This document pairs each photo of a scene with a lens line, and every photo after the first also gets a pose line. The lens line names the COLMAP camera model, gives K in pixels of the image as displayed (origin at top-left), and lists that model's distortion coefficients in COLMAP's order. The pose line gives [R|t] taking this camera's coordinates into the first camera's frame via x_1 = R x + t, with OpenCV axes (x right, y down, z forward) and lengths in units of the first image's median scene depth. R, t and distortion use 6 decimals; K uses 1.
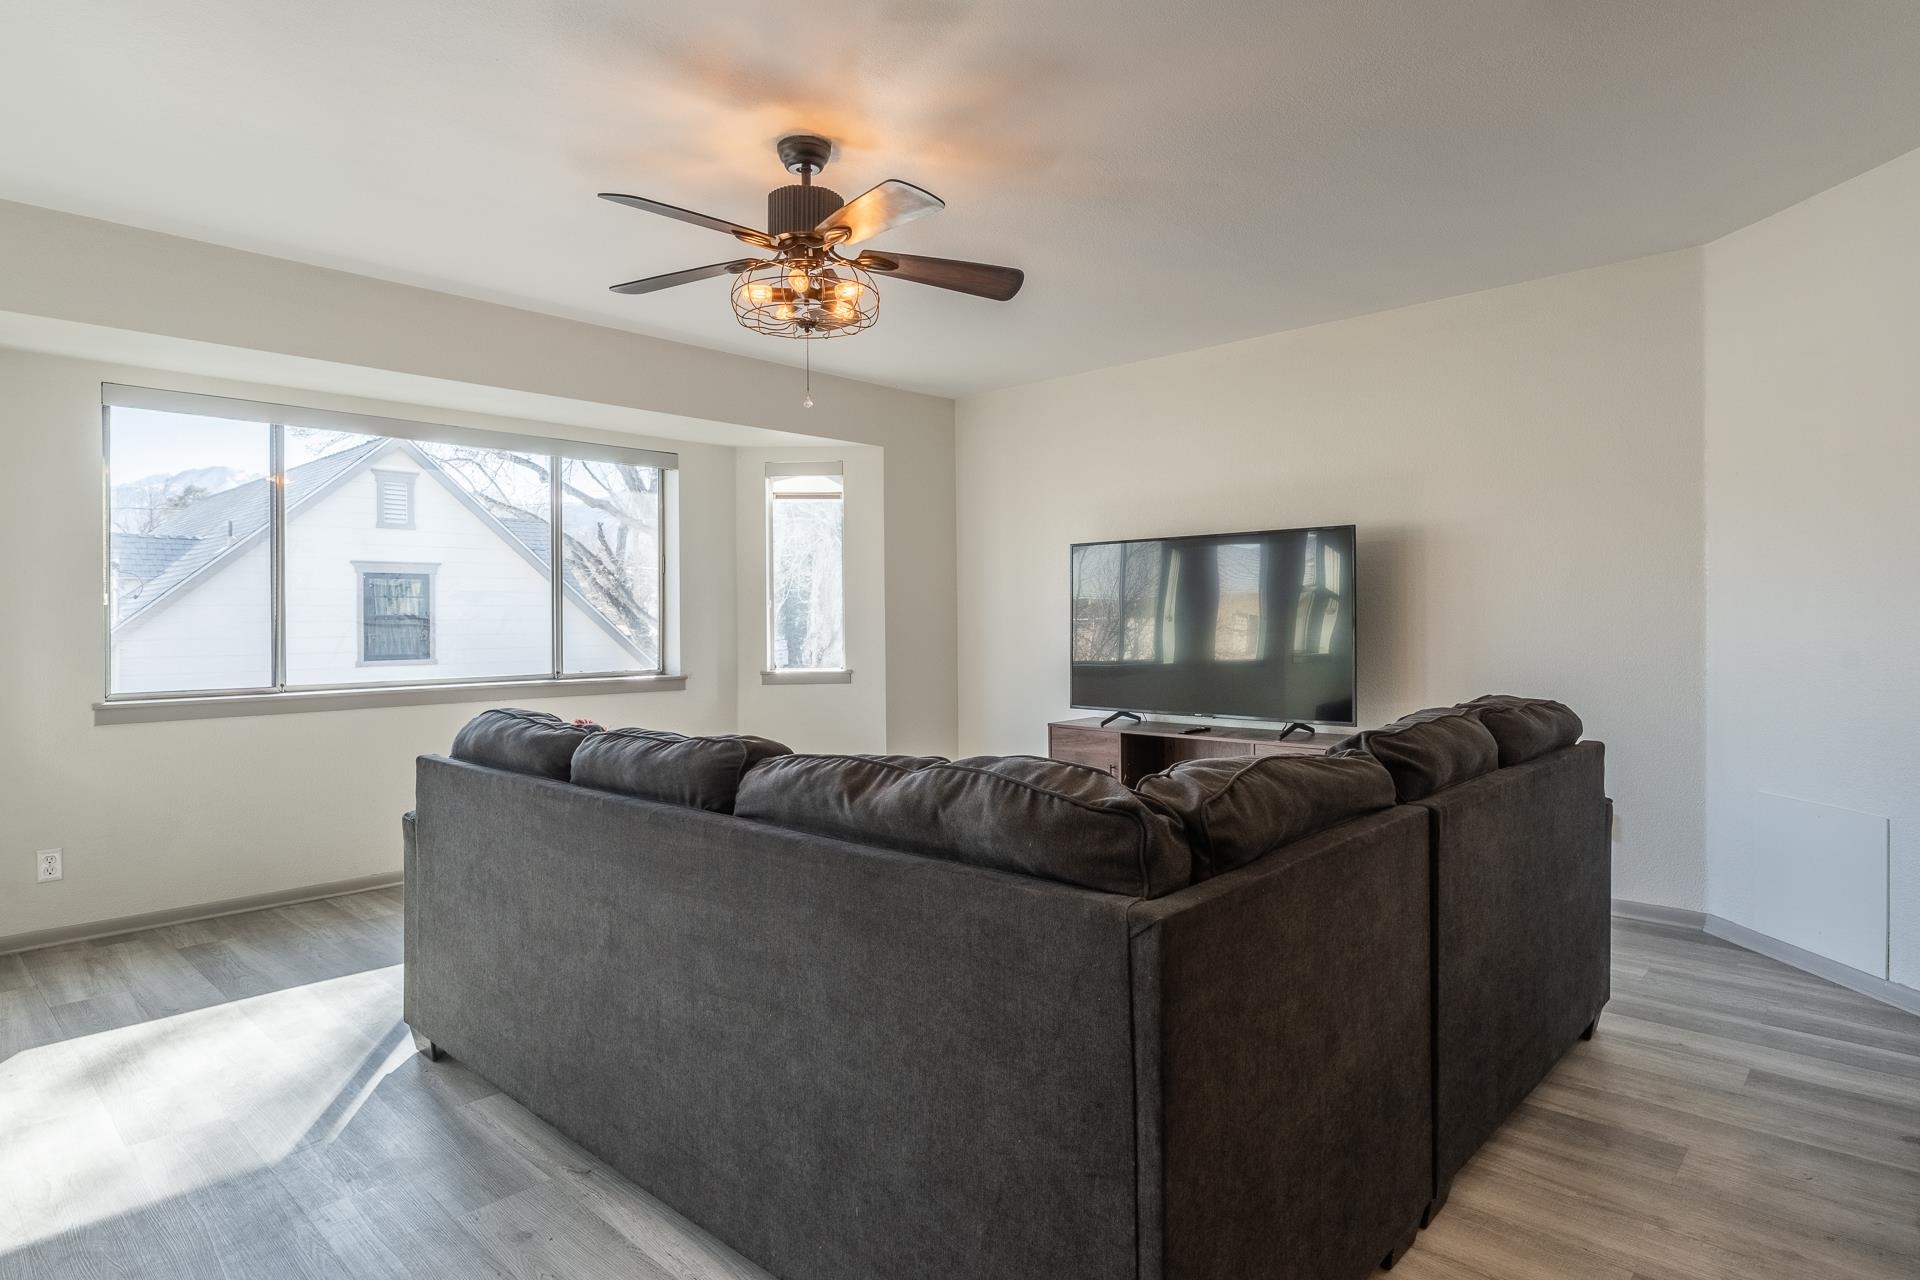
lens RADIAL K [[1024.9, 0, 960.0], [0, 1024.9, 640.0], [0, 0, 1]] dist [0.000672, -0.000028]
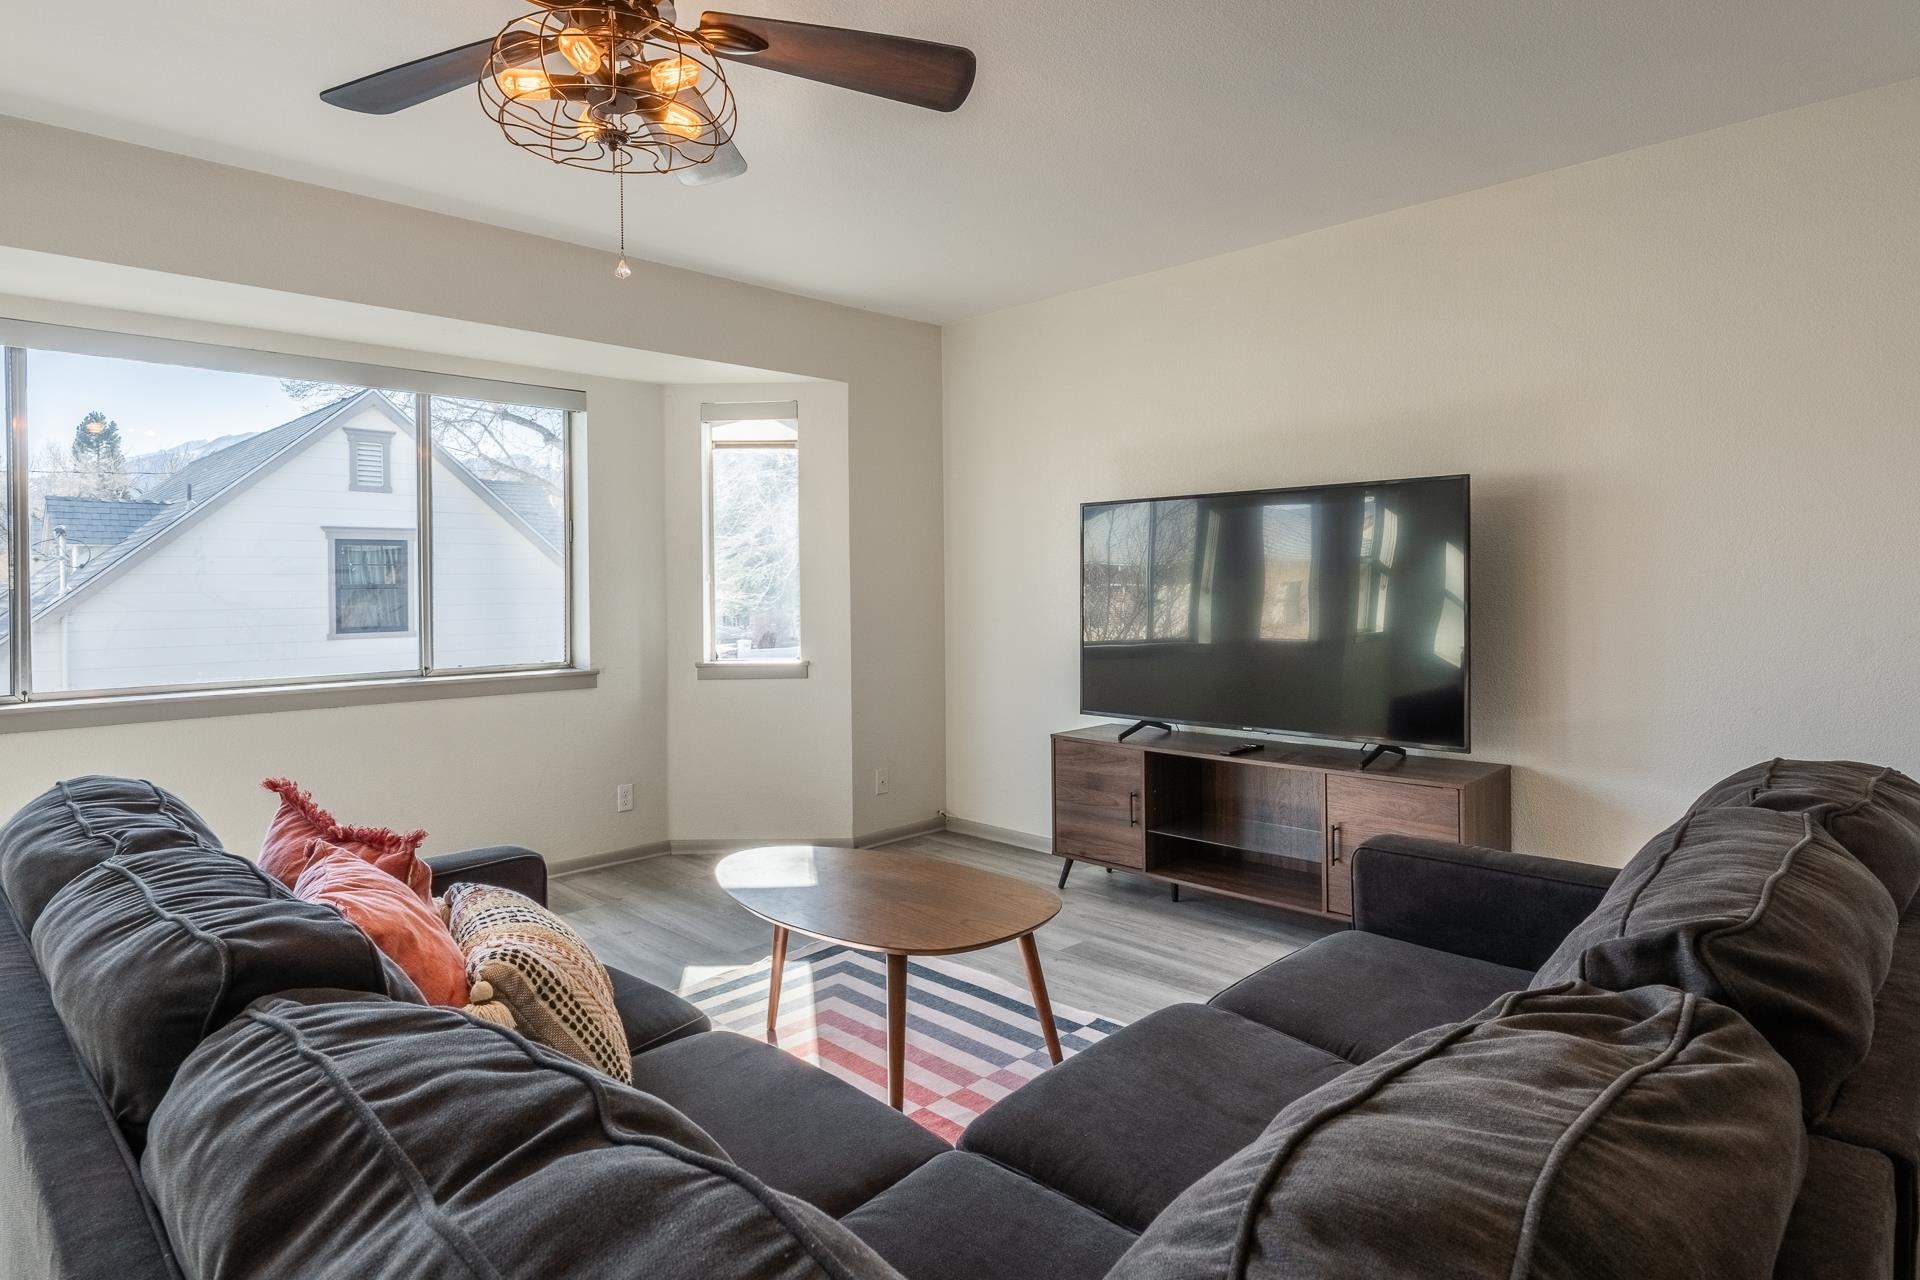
lens RADIAL K [[1044.3, 0, 950.3], [0, 1044.3, 608.8], [0, 0, 1]] dist [0.000560, -0.000738]
pose [[0.999333, -0.000217, -0.036517, 0.034879], [0.000363, 0.999992, 0.004000, -0.015122], [0.036516, -0.004011, 0.999325, 0.187443]]
